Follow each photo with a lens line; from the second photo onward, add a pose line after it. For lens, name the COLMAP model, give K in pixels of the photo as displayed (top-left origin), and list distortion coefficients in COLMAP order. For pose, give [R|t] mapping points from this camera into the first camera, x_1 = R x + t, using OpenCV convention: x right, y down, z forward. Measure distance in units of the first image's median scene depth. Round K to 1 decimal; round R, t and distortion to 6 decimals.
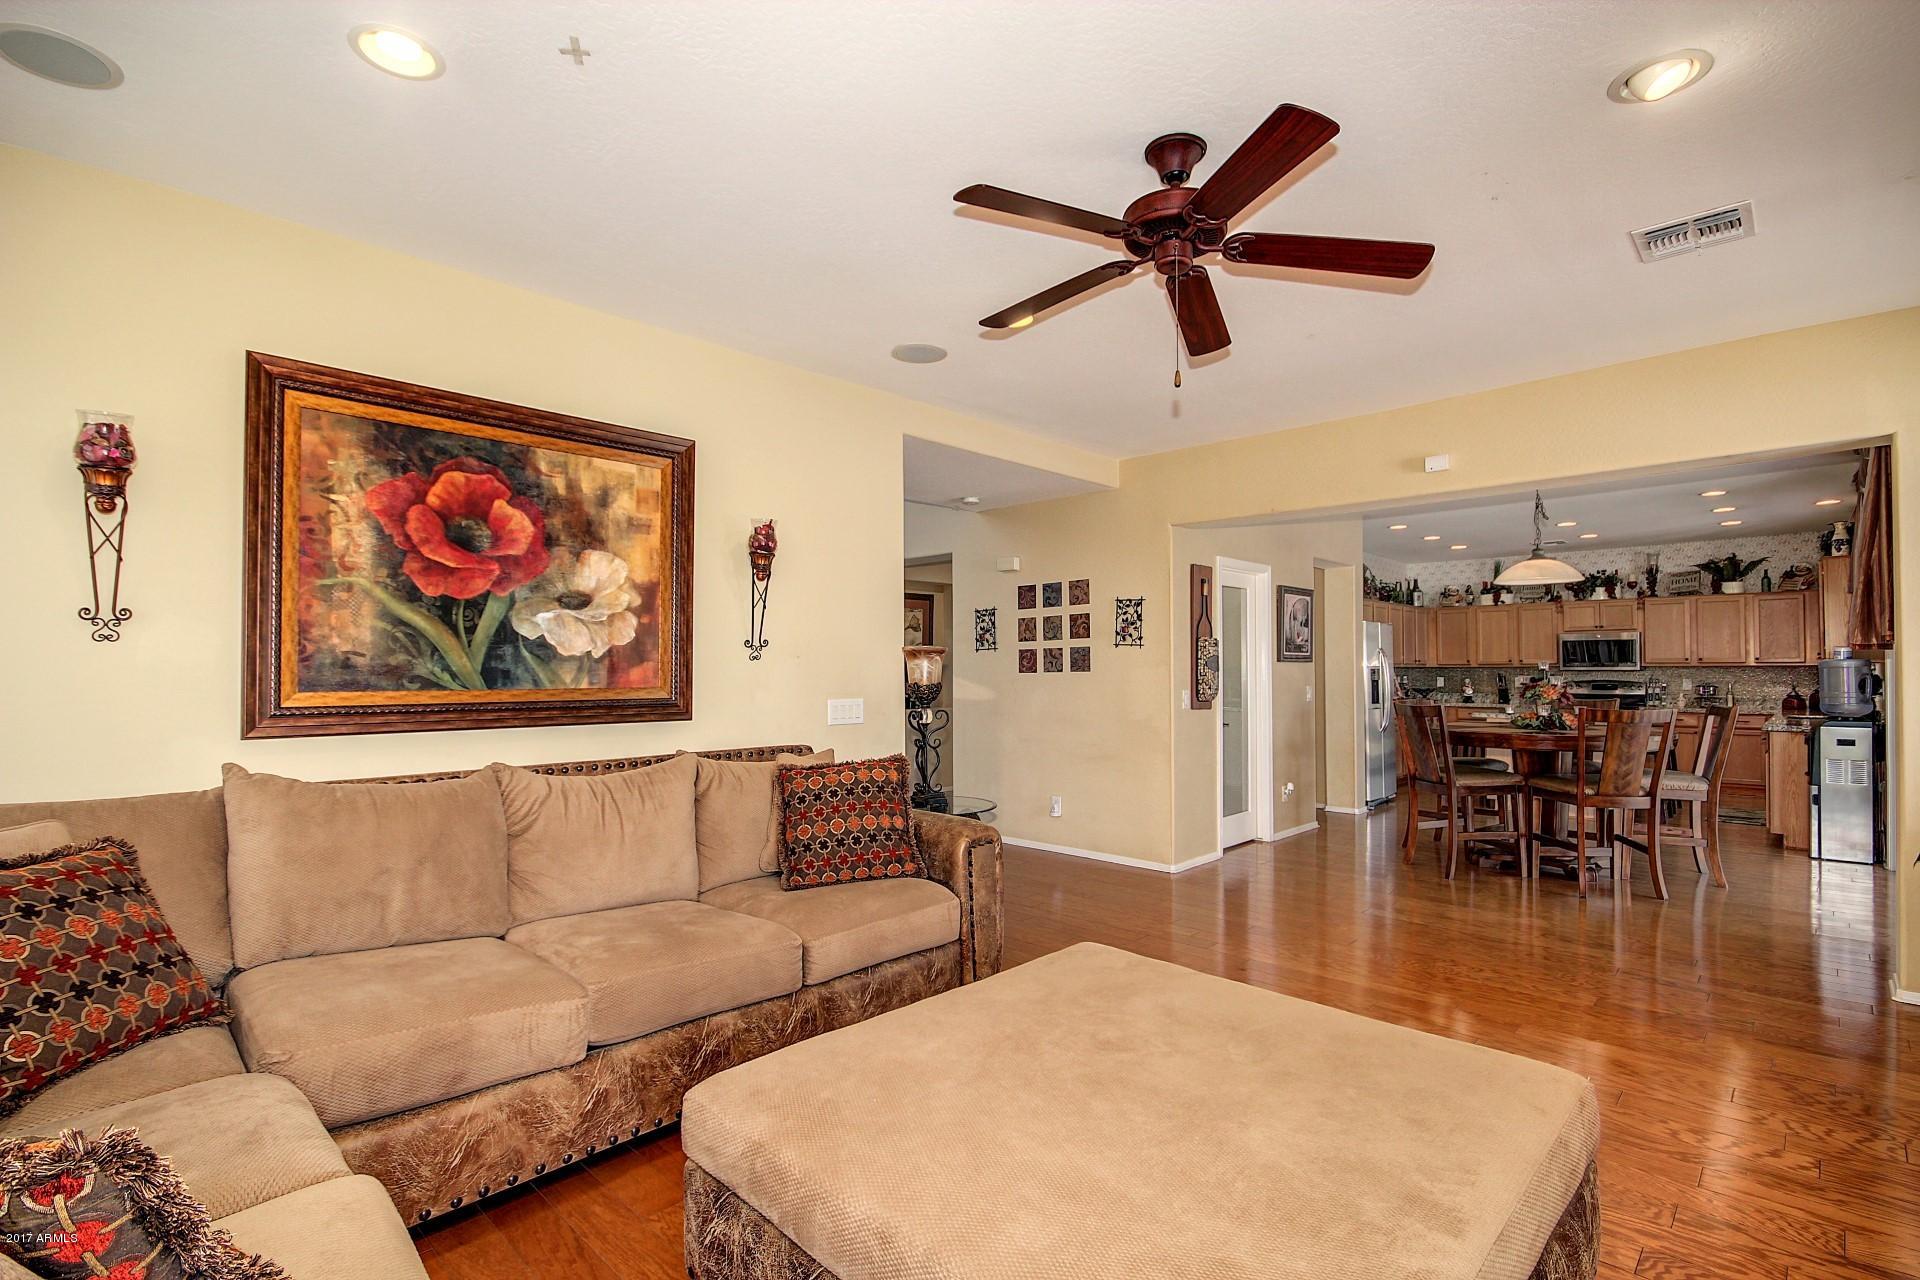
lens RADIAL K [[898.0, 0, 963.2], [0, 898.0, 644.2], [0, 0, 1]] dist [0.004517, -0.009222]
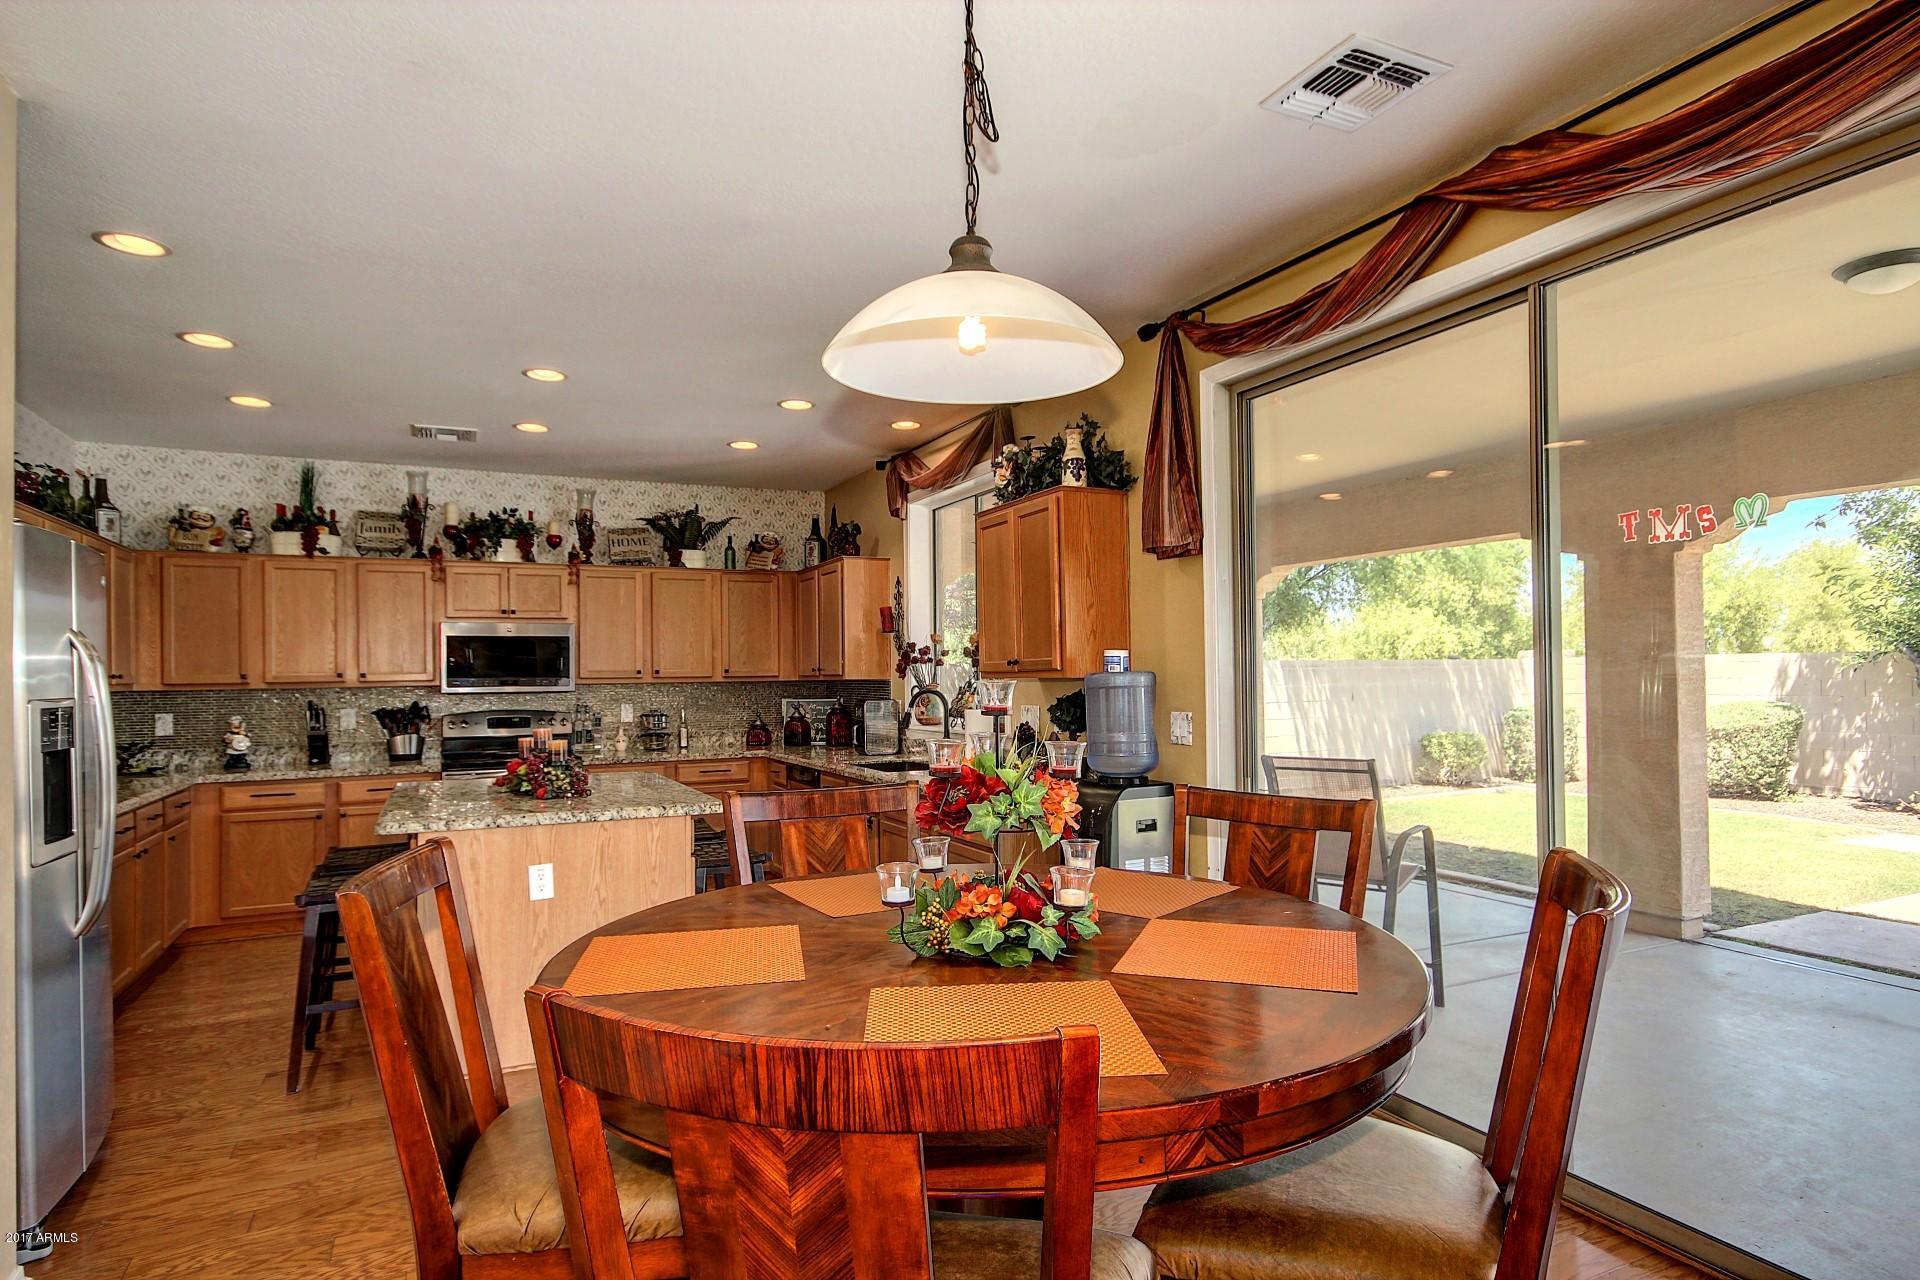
lens RADIAL K [[1044.4, 0, 960.1], [0, 1044.4, 643.1], [0, 0, 1]] dist [0.016684, 0.003322]
pose [[0.341237, 0.023926, 0.939673, 0.210665], [-0.016169, 0.999677, -0.019583, 0.007886], [-0.939838, -0.008511, 0.341514, 0.533901]]
